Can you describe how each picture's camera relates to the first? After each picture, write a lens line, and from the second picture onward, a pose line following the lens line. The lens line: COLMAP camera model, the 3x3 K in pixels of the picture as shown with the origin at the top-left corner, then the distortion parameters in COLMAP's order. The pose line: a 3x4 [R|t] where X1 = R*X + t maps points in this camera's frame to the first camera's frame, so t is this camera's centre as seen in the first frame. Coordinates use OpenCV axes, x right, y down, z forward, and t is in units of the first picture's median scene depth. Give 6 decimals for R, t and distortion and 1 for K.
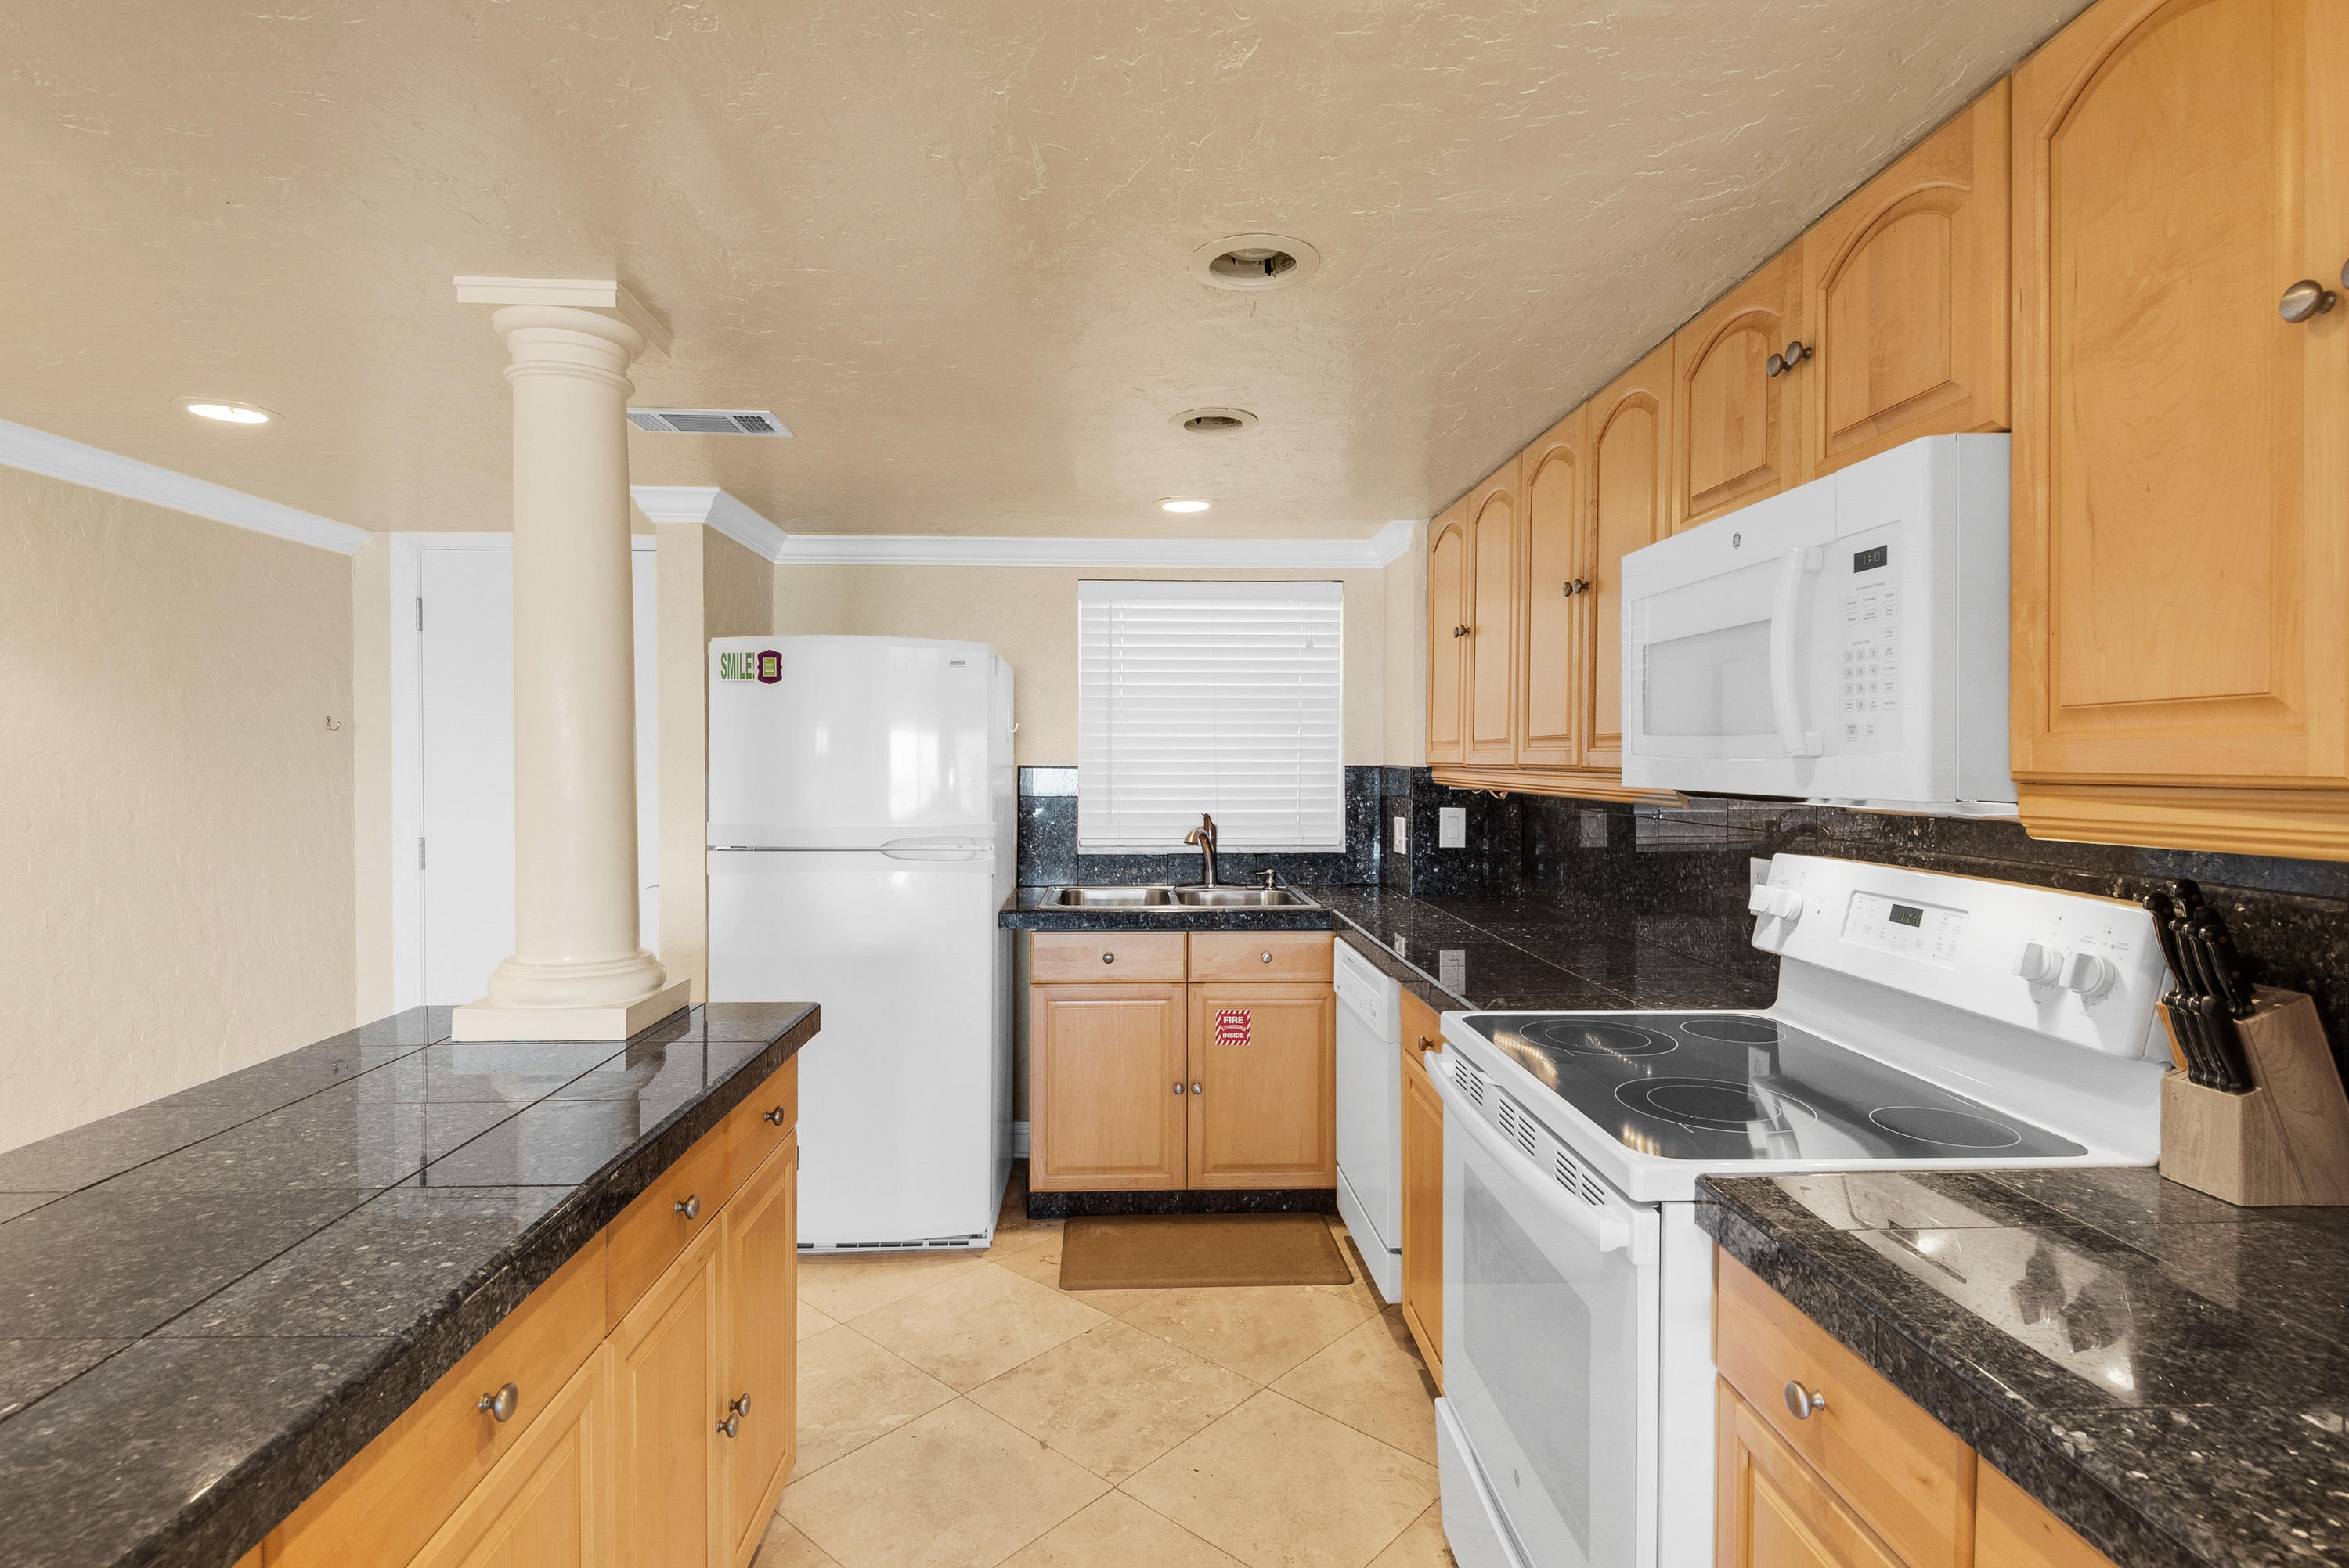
lens RADIAL K [[1151.7, 0, 1118.9], [0, 1151.7, 777.8], [0, 0, 1]] dist [0.010282, -0.012547]
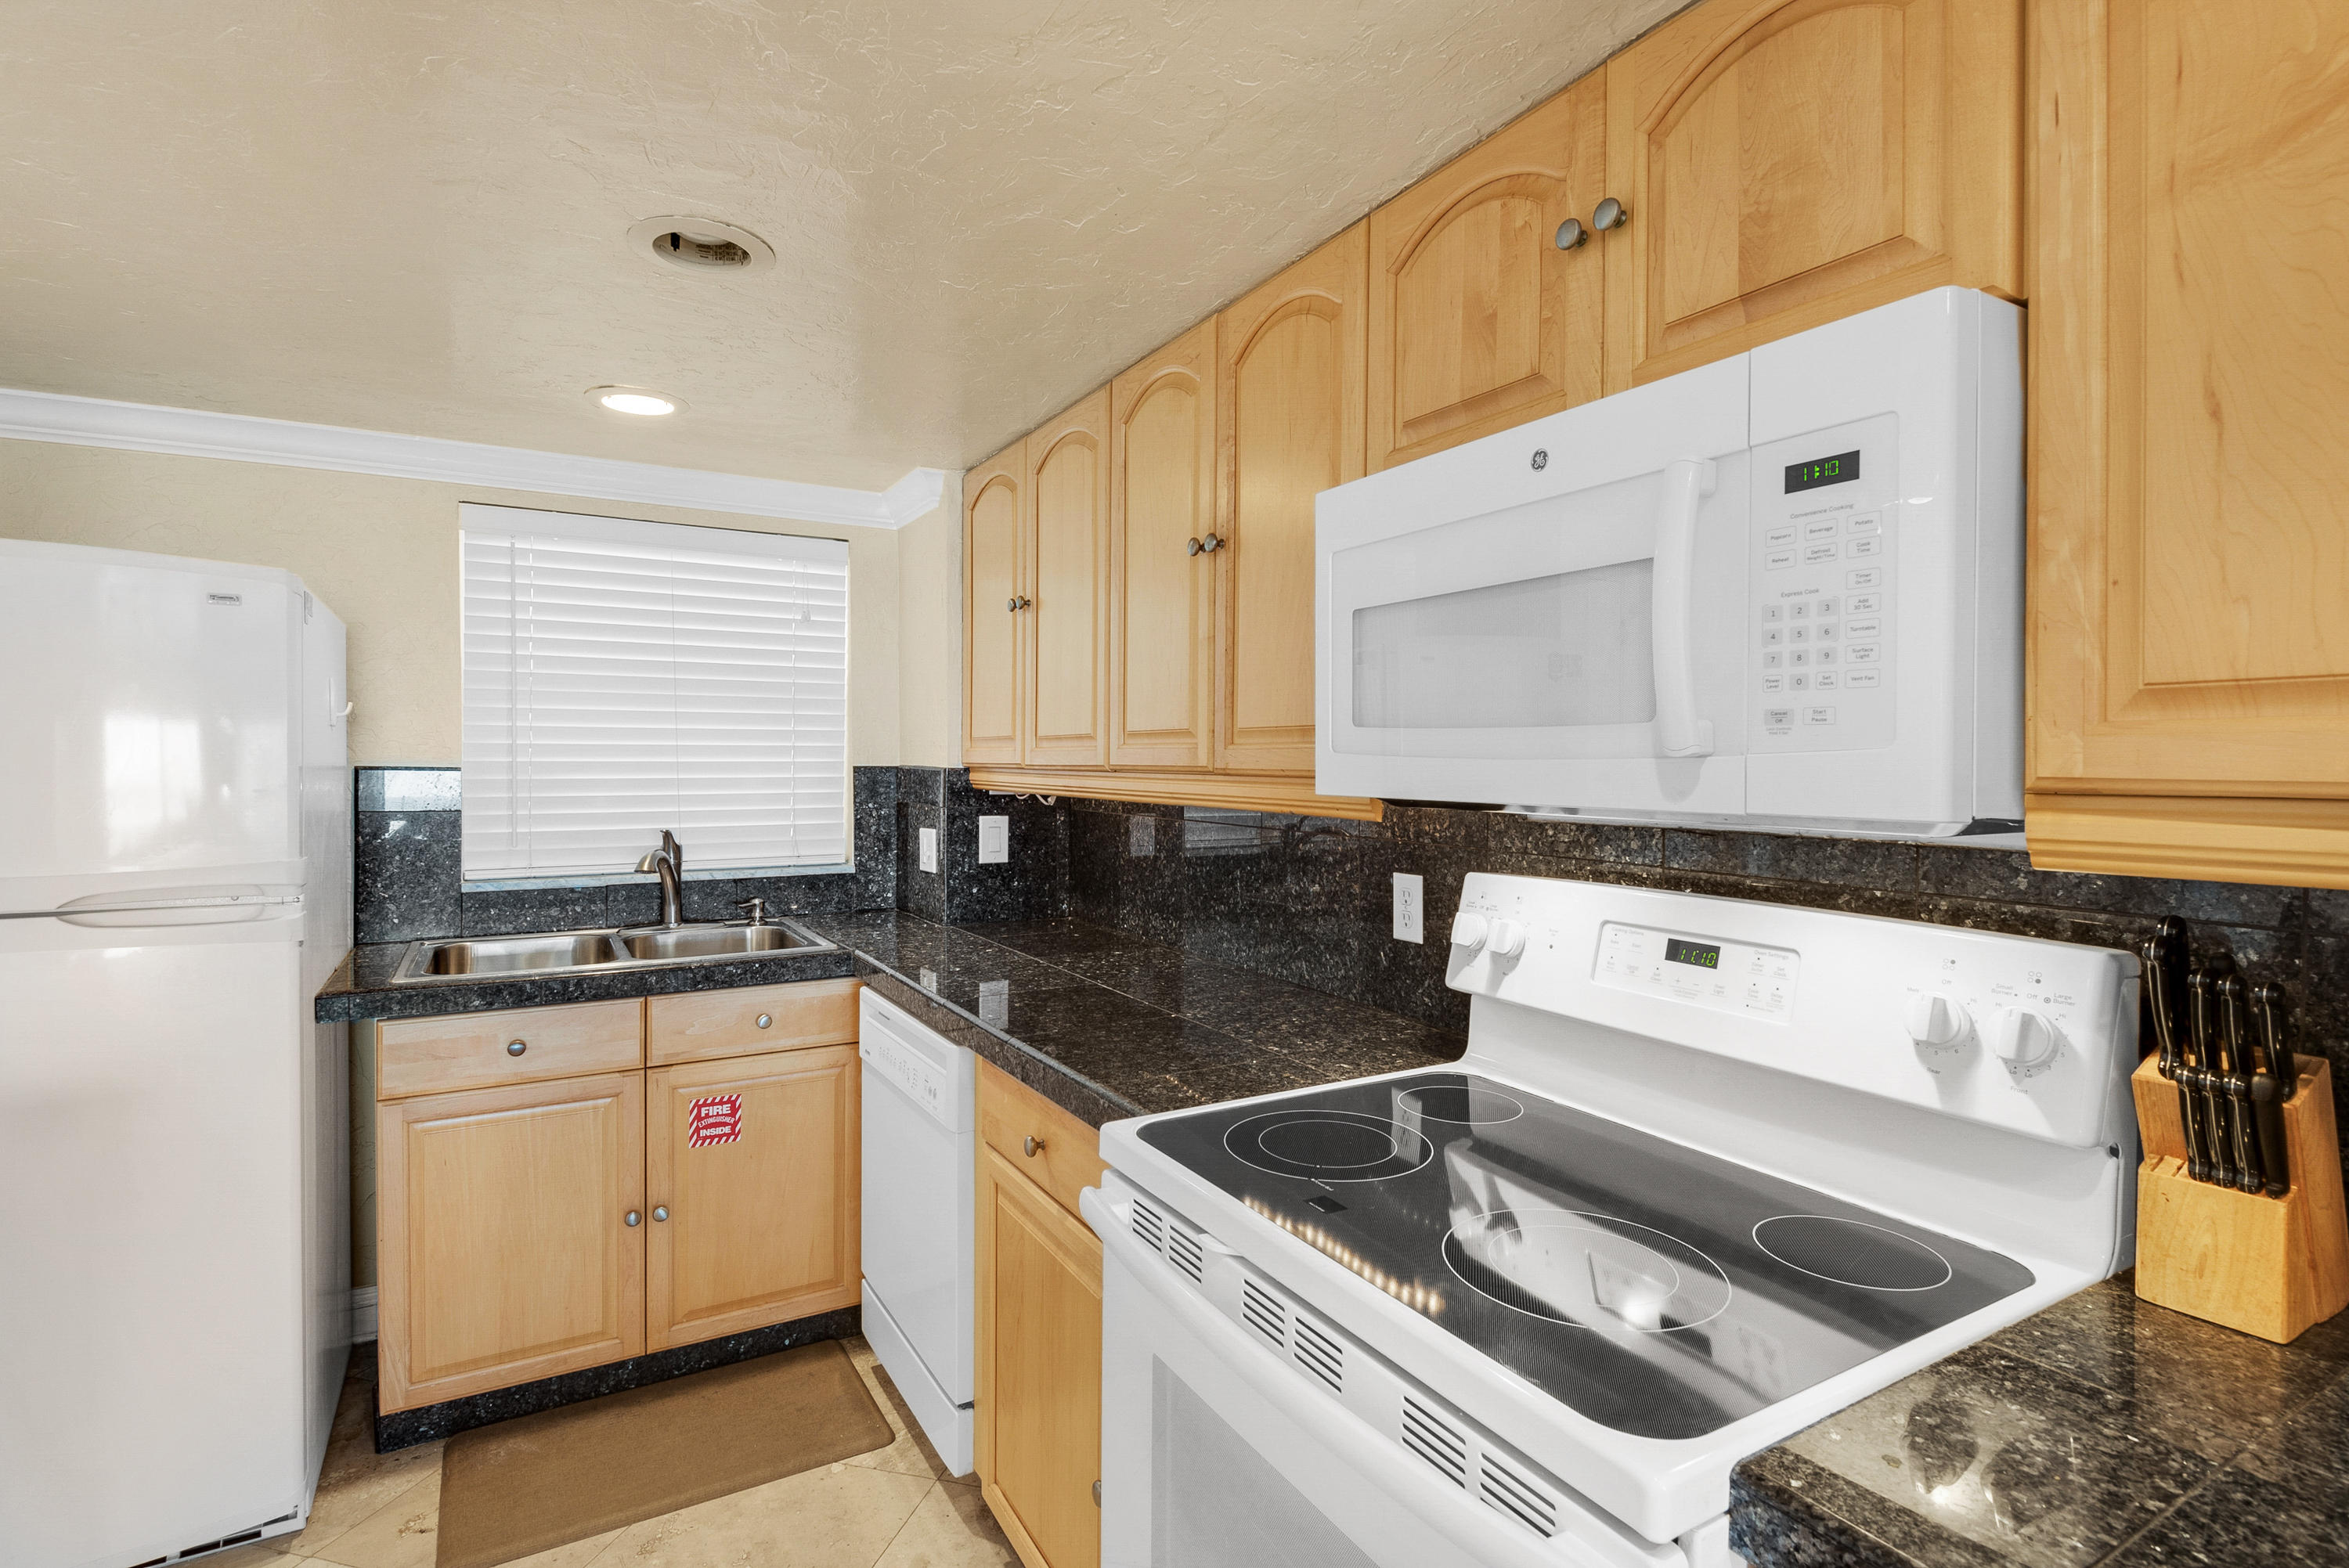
lens RADIAL K [[1122.1, 0, 1192.8], [0, 1122.1, 778.8], [0, 0, 1]] dist [0.019060, -0.012823]
pose [[0.856867, -0.007008, 0.515490, -0.012614], [0.006044, 0.999975, 0.003547, -0.004419], [-0.515502, 0.000076, 0.856888, 0.288331]]
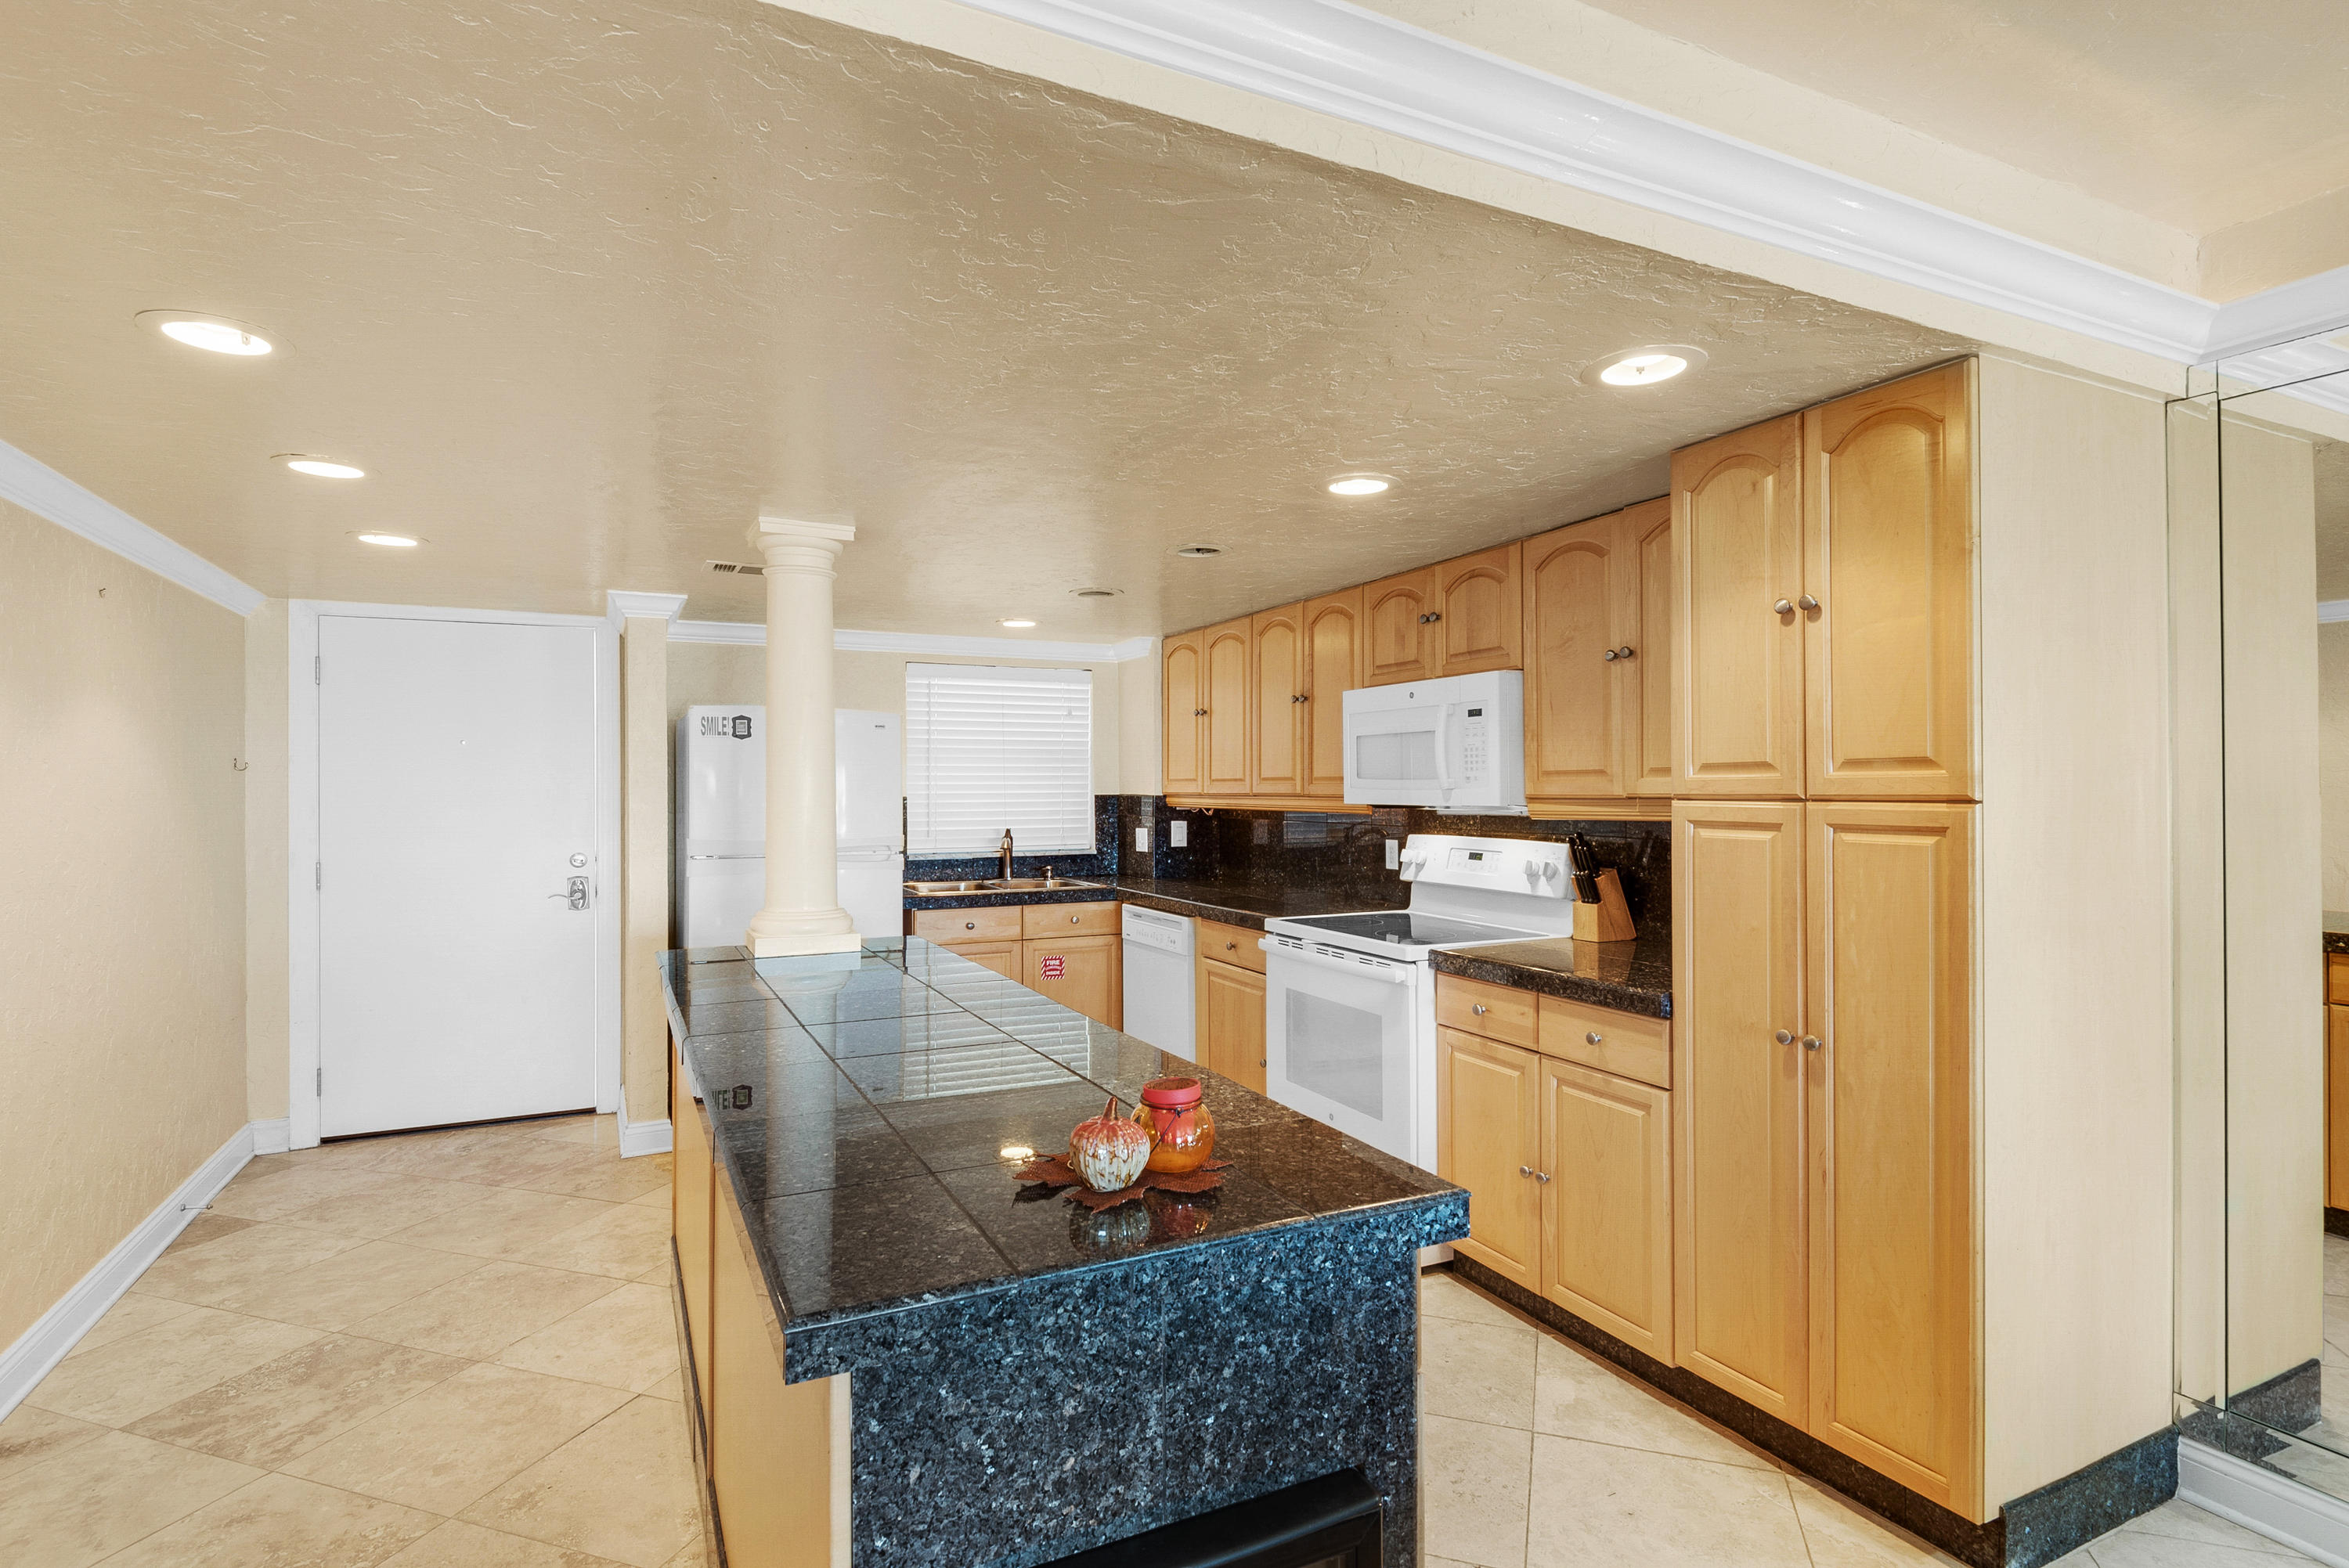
lens RADIAL K [[1122.1, 0, 1003.3], [0, 1122.1, 789.0], [0, 0, 1]] dist [0.019060, -0.012823]
pose [[0.953282, -0.005884, 0.302024, -0.527412], [0.010814, 0.999834, -0.014651, 0.003142], [-0.301888, 0.017232, 0.953188, -0.509798]]
